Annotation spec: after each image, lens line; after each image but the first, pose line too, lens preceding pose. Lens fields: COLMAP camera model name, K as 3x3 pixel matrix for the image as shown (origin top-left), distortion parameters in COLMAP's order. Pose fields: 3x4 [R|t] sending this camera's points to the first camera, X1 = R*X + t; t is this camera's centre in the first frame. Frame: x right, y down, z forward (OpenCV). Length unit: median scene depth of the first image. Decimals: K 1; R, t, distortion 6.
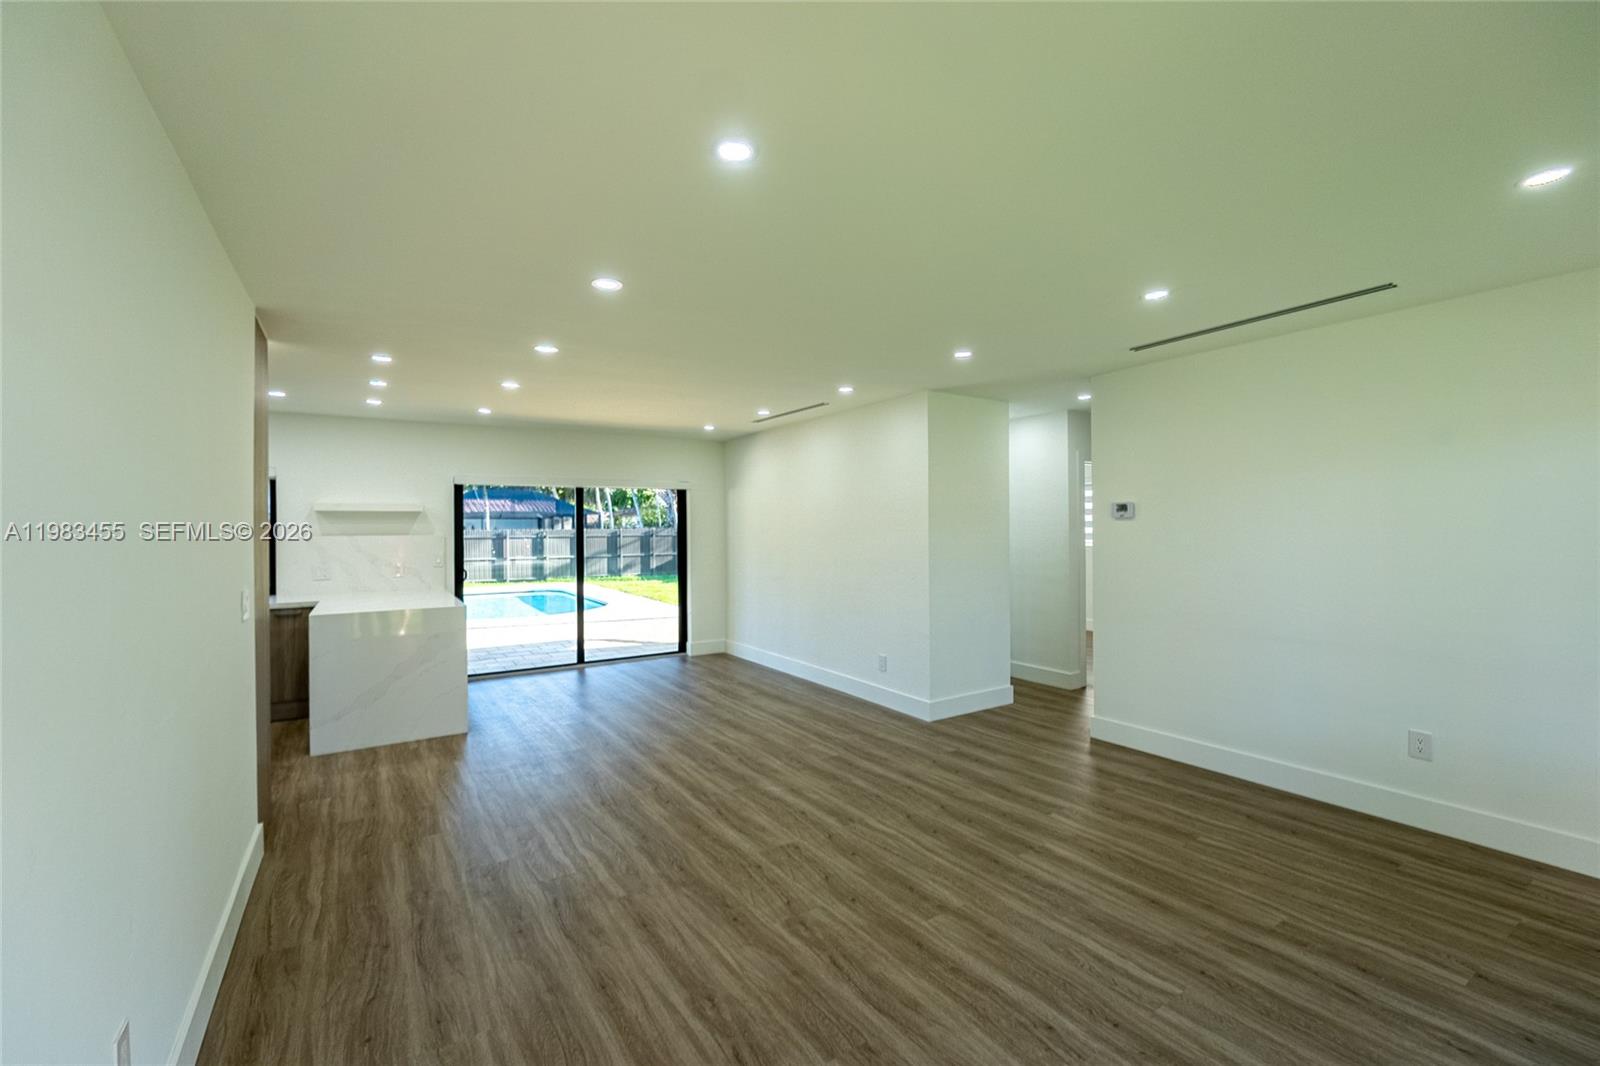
lens RADIAL K [[675.1, 0, 793.4], [0, 675.1, 528.2], [0, 0, 1]] dist [-0.001583, -0.000430]
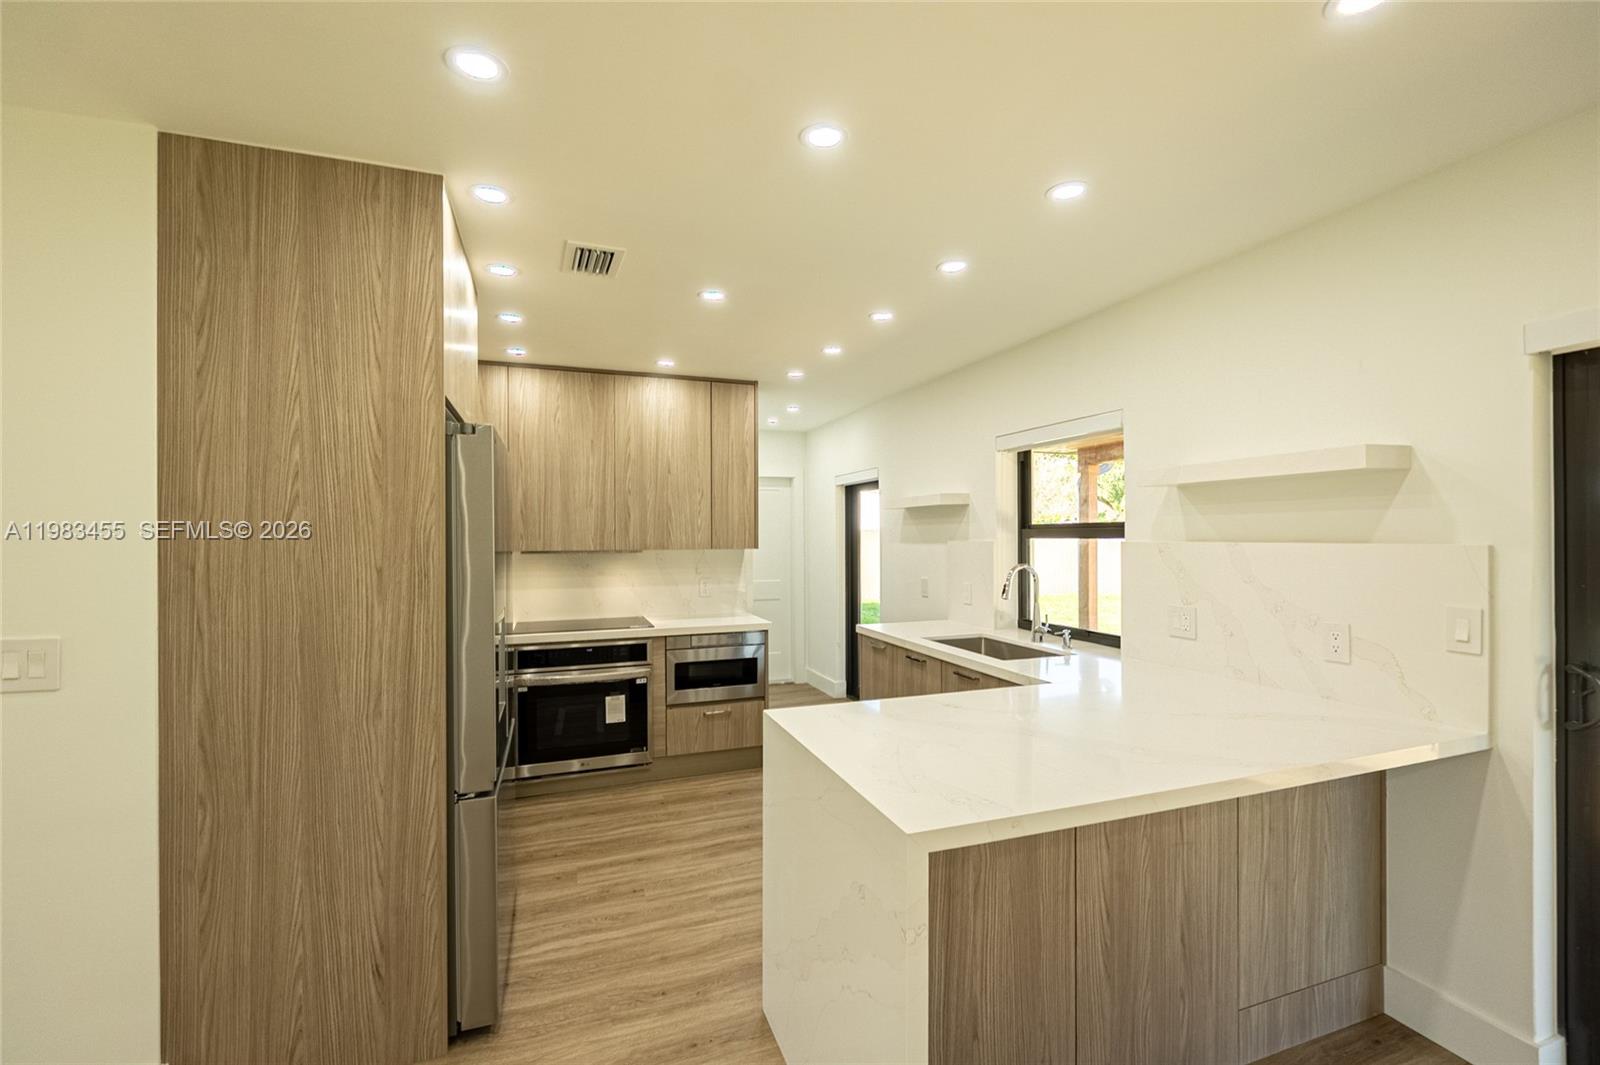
lens RADIAL K [[685.3, 0, 804.2], [0, 685.3, 536.6], [0, 0, 1]] dist [-0.002301, -0.000358]
pose [[-0.215901, 0.009756, -0.976367, -0.310785], [0.008457, 0.999931, 0.008121, 0.003859], [0.976379, -0.006504, -0.215969, 1.385375]]
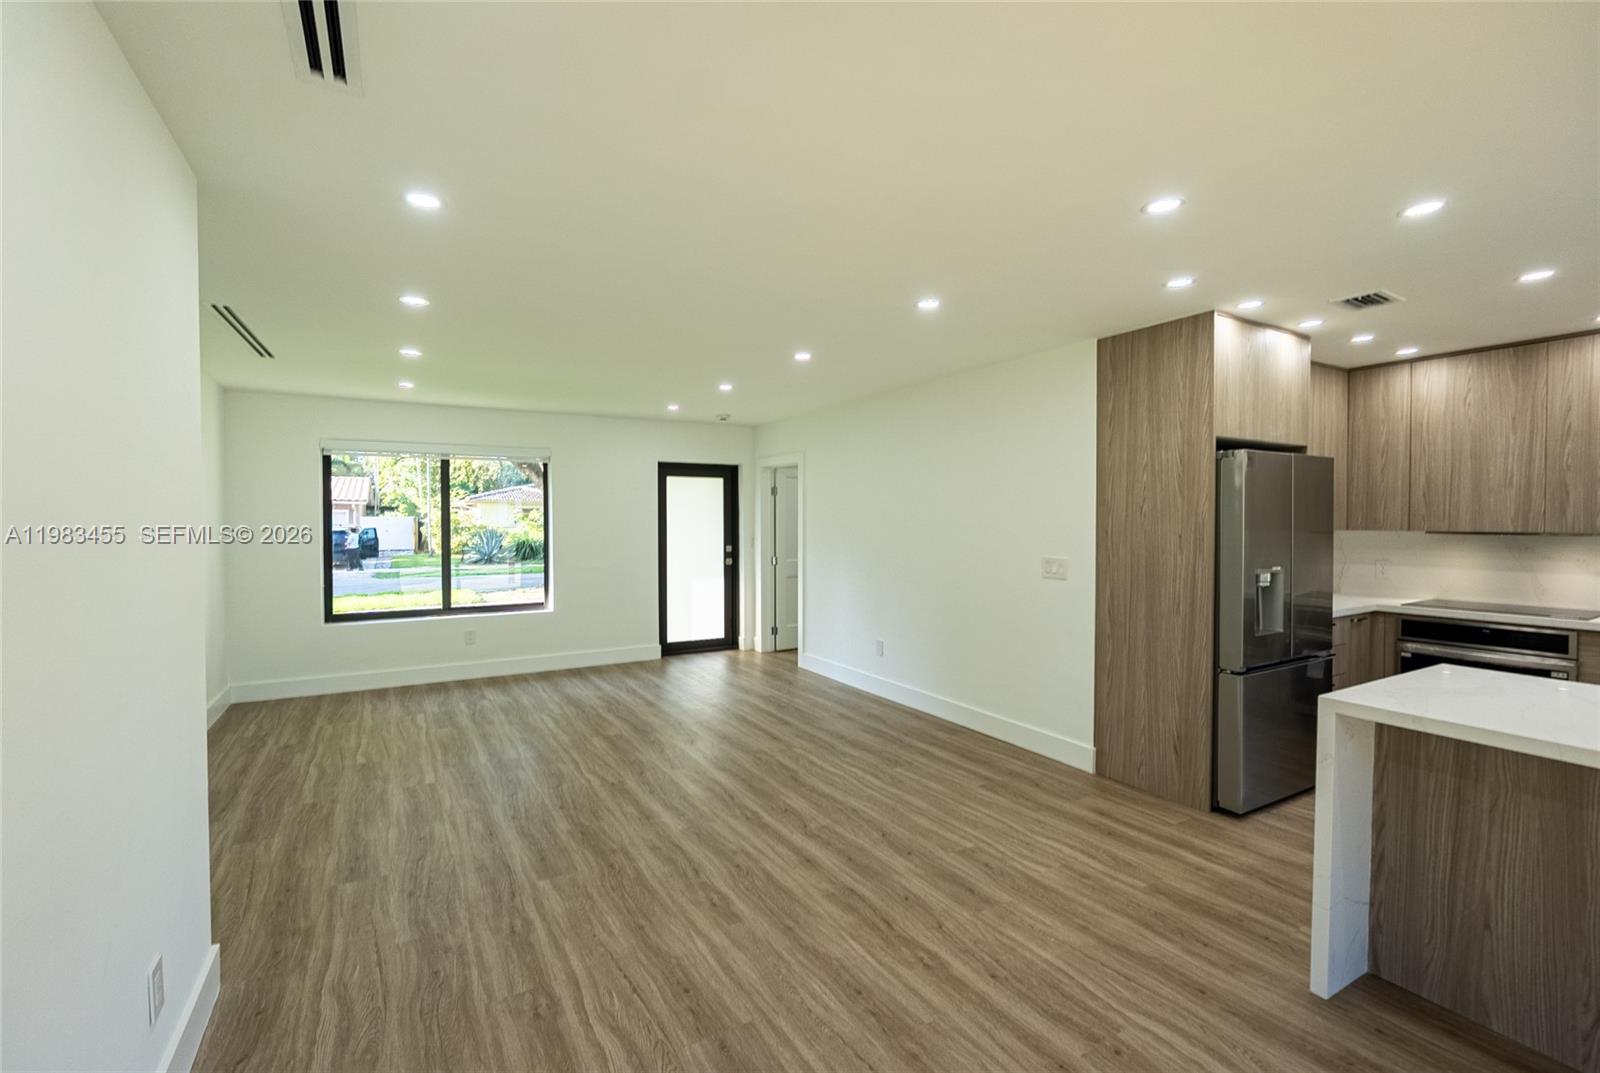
lens RADIAL K [[685.1, 0, 779.1], [0, 685.1, 531.3], [0, 0, 1]] dist [-0.001921, -0.000216]
pose [[-0.998451, 0.008518, 0.054990, -0.234168], [0.009430, 0.999822, 0.016348, 0.003017], [-0.054841, 0.016841, -0.998353, 1.959153]]
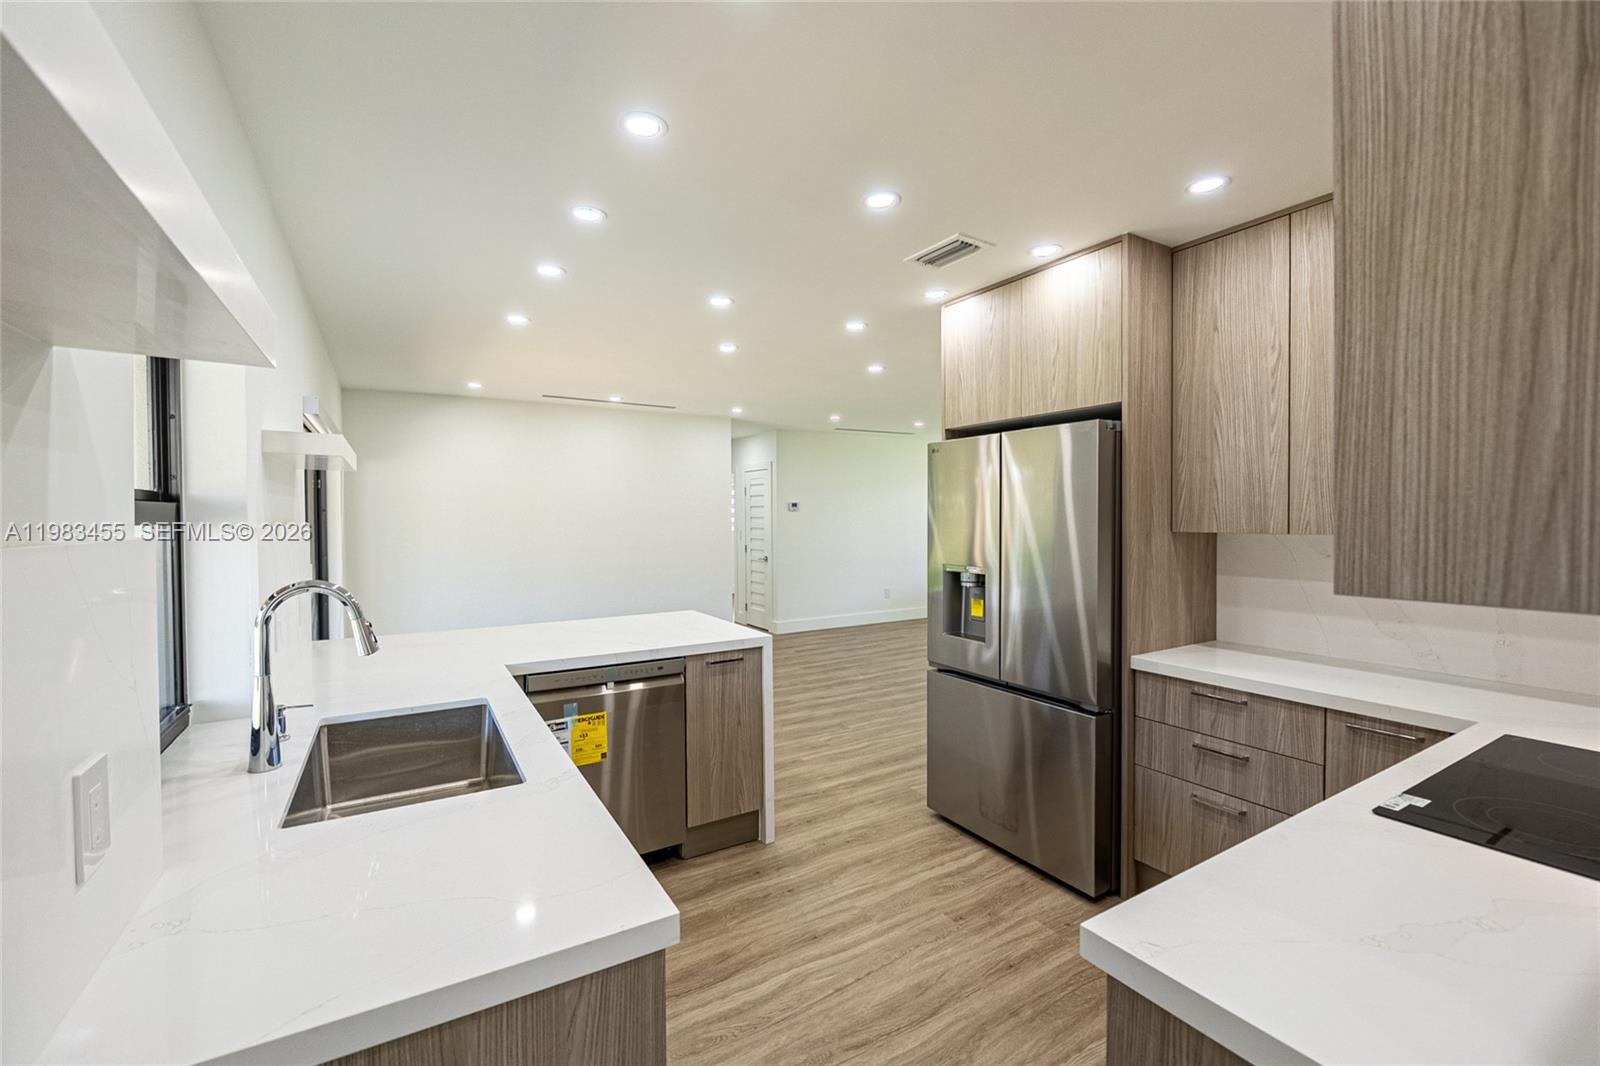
lens RADIAL K [[668.1, 0, 800.0], [0, 668.1, 533.0], [0, 0, 1]] dist [-0.001946, -0.000011]
pose [[0.019345, -0.017316, 0.999663, -1.685569], [0.000536, 0.999850, 0.017309, 0.019835], [-0.999813, 0.000201, 0.019351, 1.172344]]
